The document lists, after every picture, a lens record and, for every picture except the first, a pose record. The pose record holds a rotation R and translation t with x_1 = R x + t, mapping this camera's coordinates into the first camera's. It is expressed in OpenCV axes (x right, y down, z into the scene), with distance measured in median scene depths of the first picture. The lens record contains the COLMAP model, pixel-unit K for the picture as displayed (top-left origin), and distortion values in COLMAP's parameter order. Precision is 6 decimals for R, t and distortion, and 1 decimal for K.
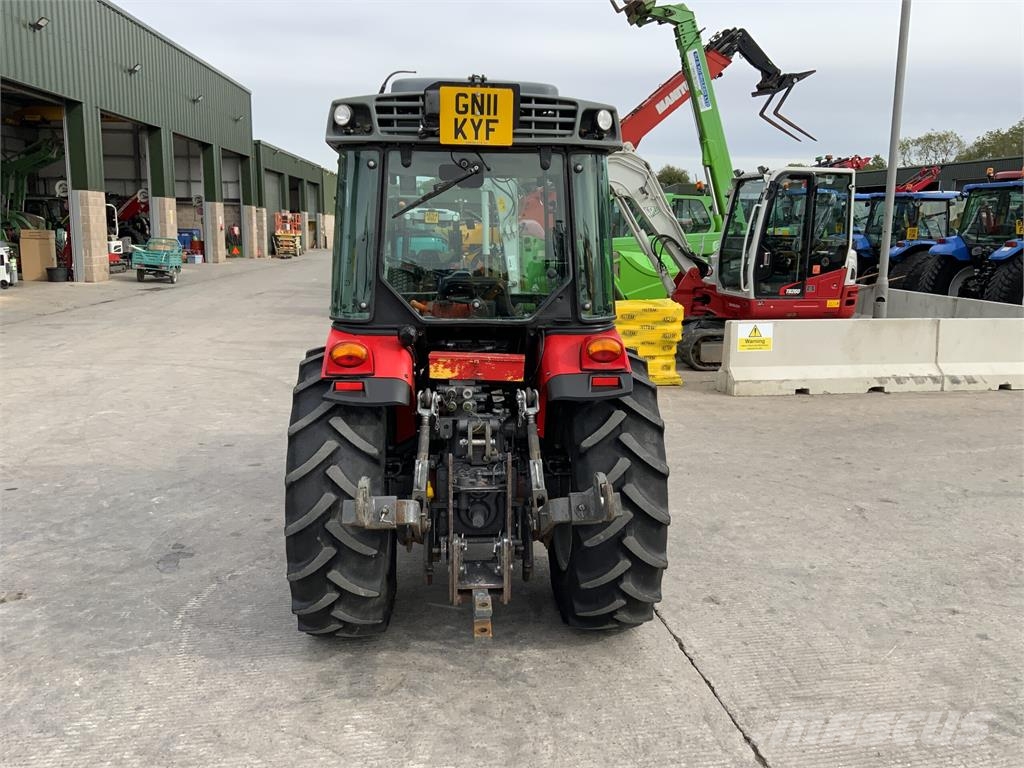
lens RADIAL K [[840.1, 0, 511.8], [0, 840.1, 381.6], [0, 0, 1]] dist [0.100144, -0.176606]
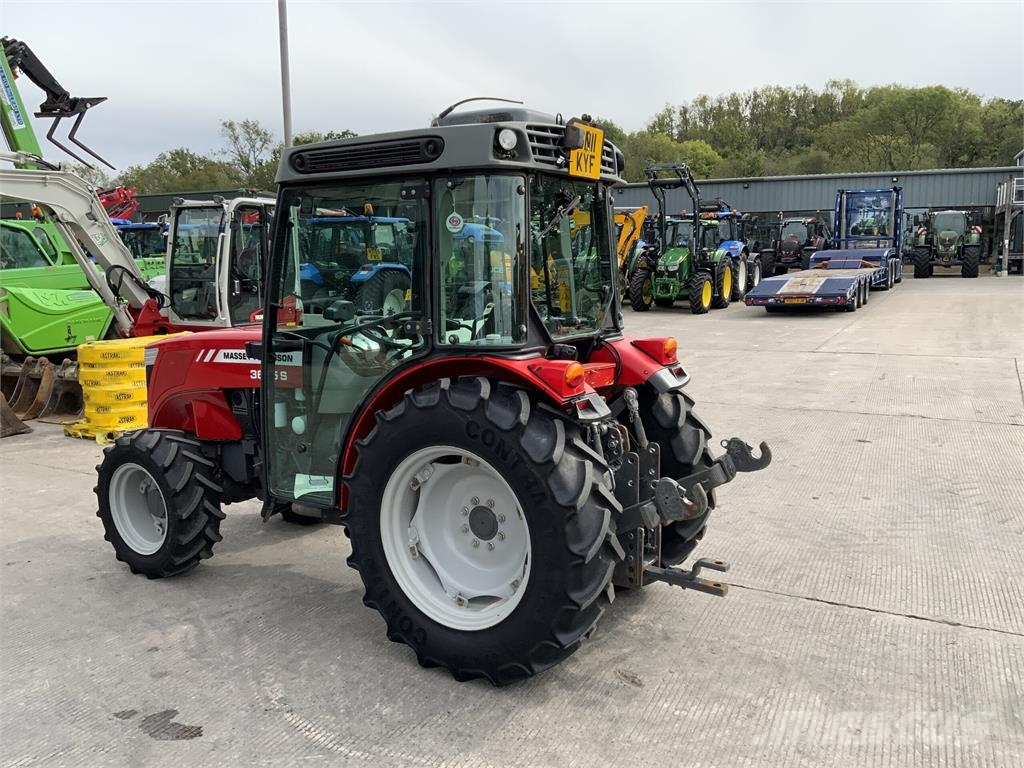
lens RADIAL K [[842.6, 0, 508.9], [0, 842.6, 384.8], [0, 0, 1]] dist [0.101351, -0.202777]
pose [[0.602314, -0.132546, 0.787178, -0.862694], [0.157708, 0.986440, 0.045427, -0.066262], [-0.782526, 0.096783, 0.615050, 0.360092]]
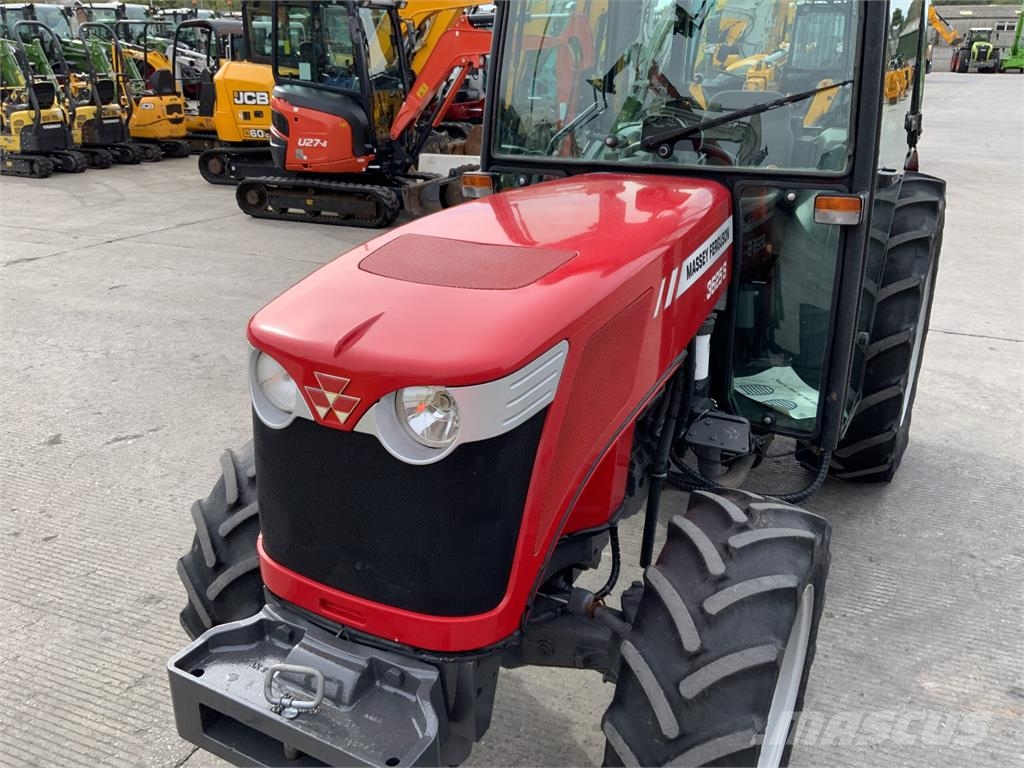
lens RADIAL K [[856.1, 0, 510.5], [0, 856.1, 380.2], [0, 0, 1]] dist [0.017366, -0.044231]
pose [[-0.832887, -0.200089, 0.516007, -0.344495], [0.097543, 0.864692, 0.492740, -0.318252], [-0.544779, 0.460730, -0.700674, 1.836920]]
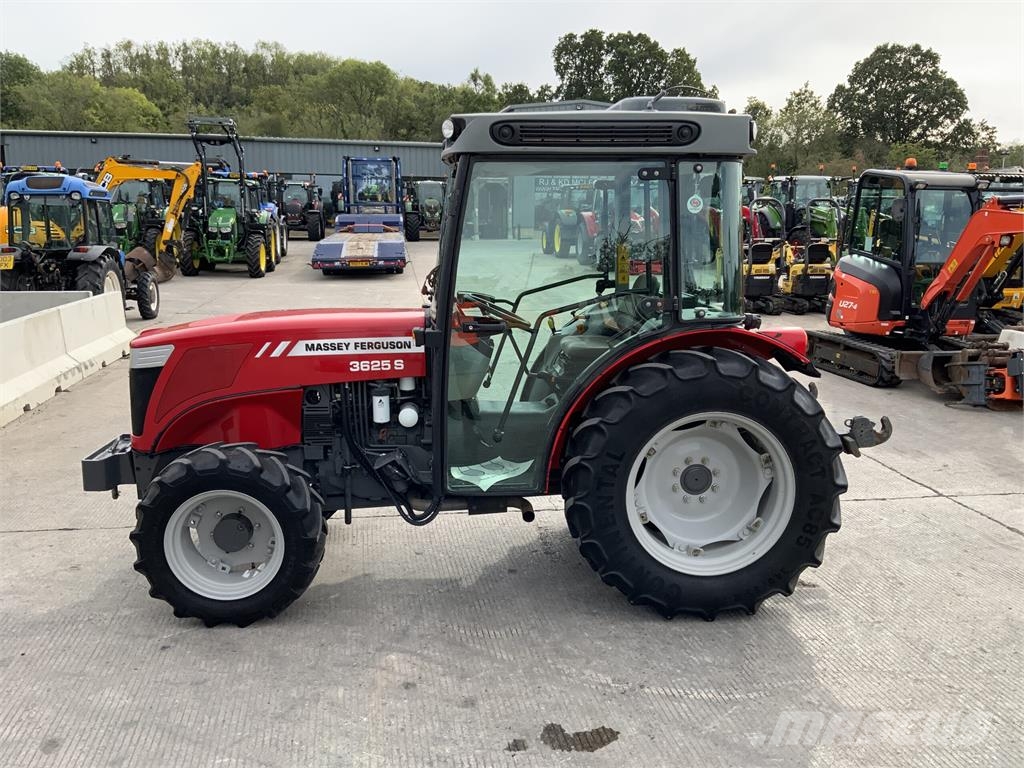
lens RADIAL K [[842.6, 0, 508.9], [0, 842.6, 384.8], [0, 0, 1]] dist [0.101351, -0.202777]
pose [[0.016657, -0.202165, 0.979210, -1.153382], [0.171949, 0.965334, 0.196375, -0.229194], [-0.984965, 0.165103, 0.050841, 1.119347]]
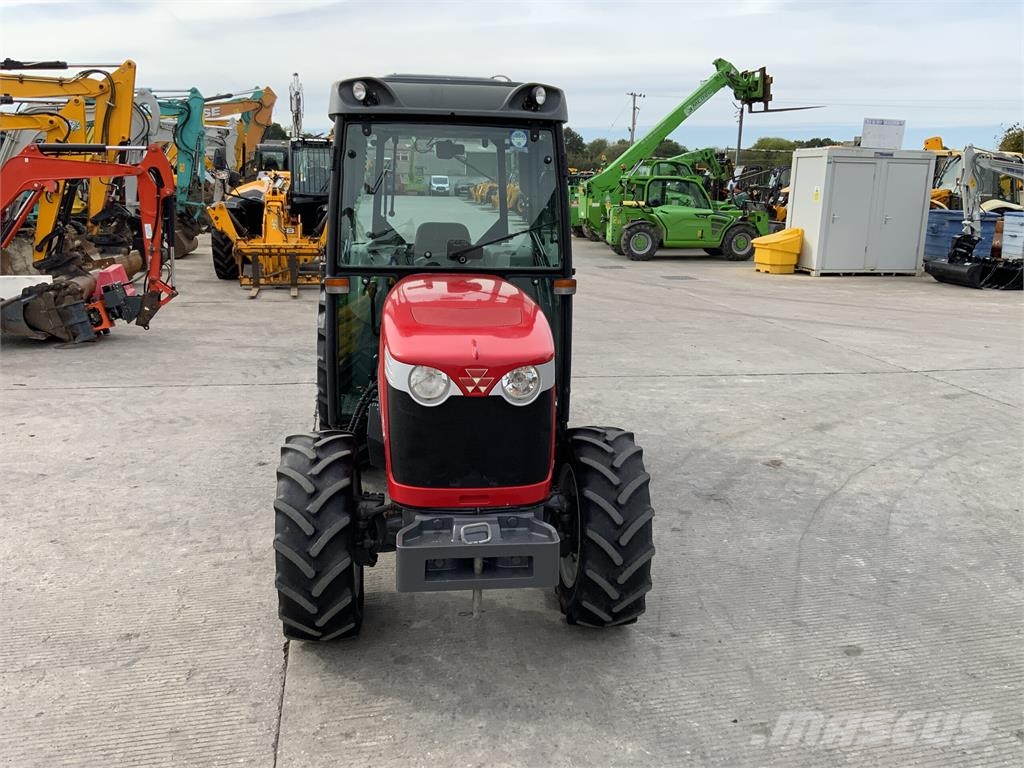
lens RADIAL K [[842.6, 0, 508.9], [0, 842.6, 384.8], [0, 0, 1]] dist [0.101351, -0.202777]
pose [[-0.998714, -0.019328, -0.046878, -0.090653], [-0.036681, 0.913694, 0.404743, -0.427375], [0.035009, 0.405942, -0.913228, 2.281510]]
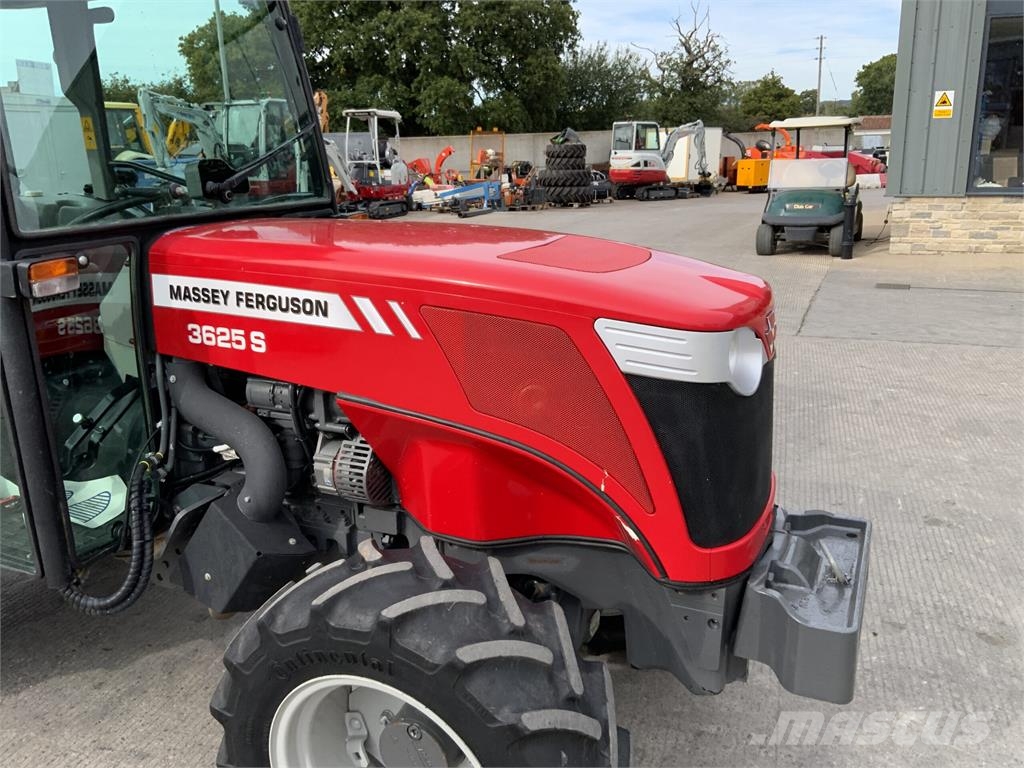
lens RADIAL K [[845.2, 0, 512.0], [0, 845.2, 384.0], [0, 0, 1]] dist [0.106417, -0.211270]
pose [[-0.488904, 0.241594, -0.838216, 0.350280], [-0.136503, 0.927860, 0.347050, -0.251717], [0.861592, 0.284093, -0.420656, 1.705757]]
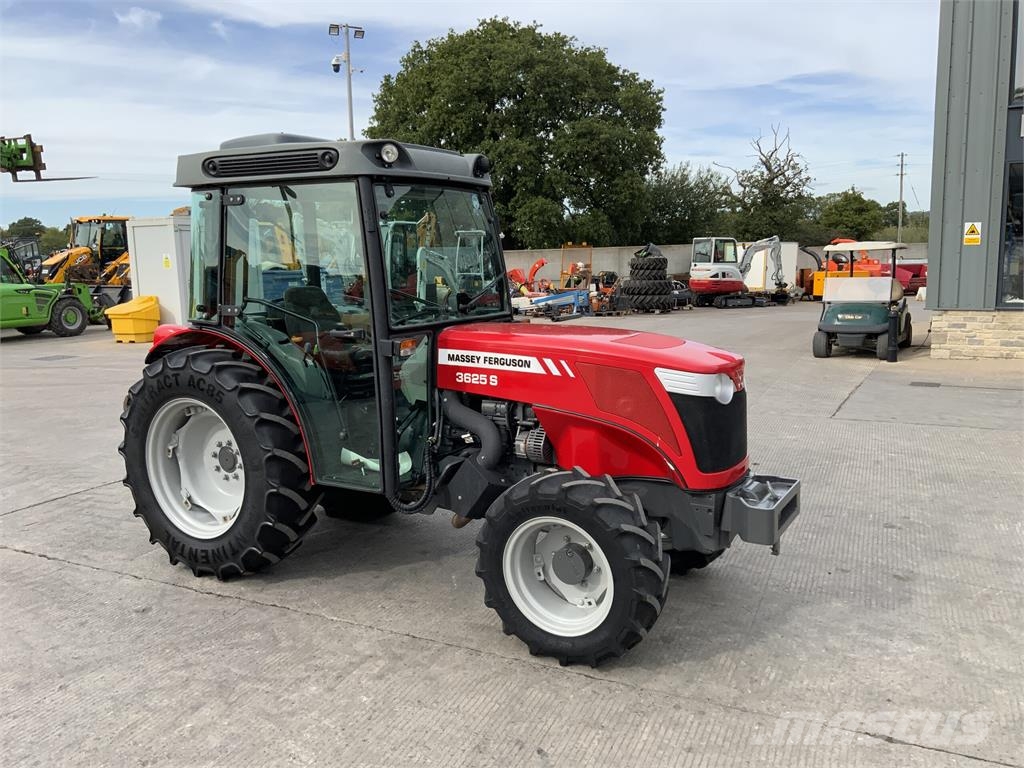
lens RADIAL K [[842.6, 0, 508.9], [0, 842.6, 384.8], [0, 0, 1]] dist [0.101351, -0.202777]
pose [[-0.575217, 0.129496, -0.807686, 0.815920], [-0.132878, 0.959483, 0.248467, -0.334169], [0.807136, 0.250246, -0.534703, 1.926927]]
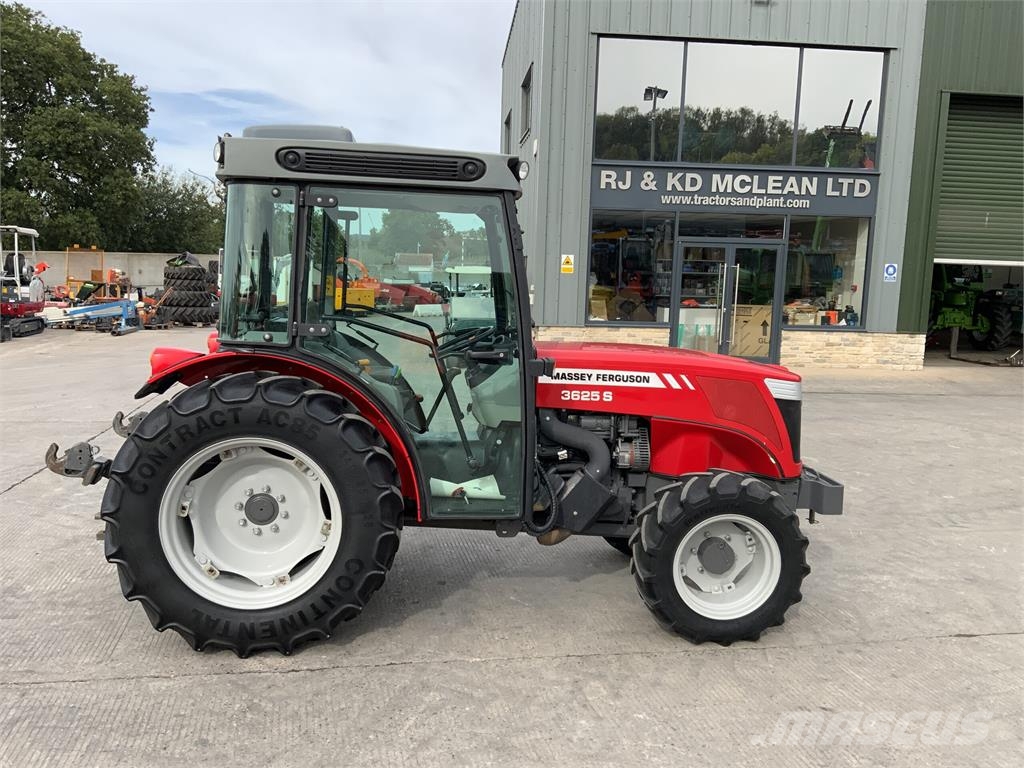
lens RADIAL K [[842.6, 0, 508.9], [0, 842.6, 384.8], [0, 0, 1]] dist [0.101351, -0.202777]
pose [[0.019637, 0.129428, -0.991394, 1.058458], [-0.208024, 0.970414, 0.122568, -0.203585], [0.977927, 0.203827, 0.045980, 1.194164]]
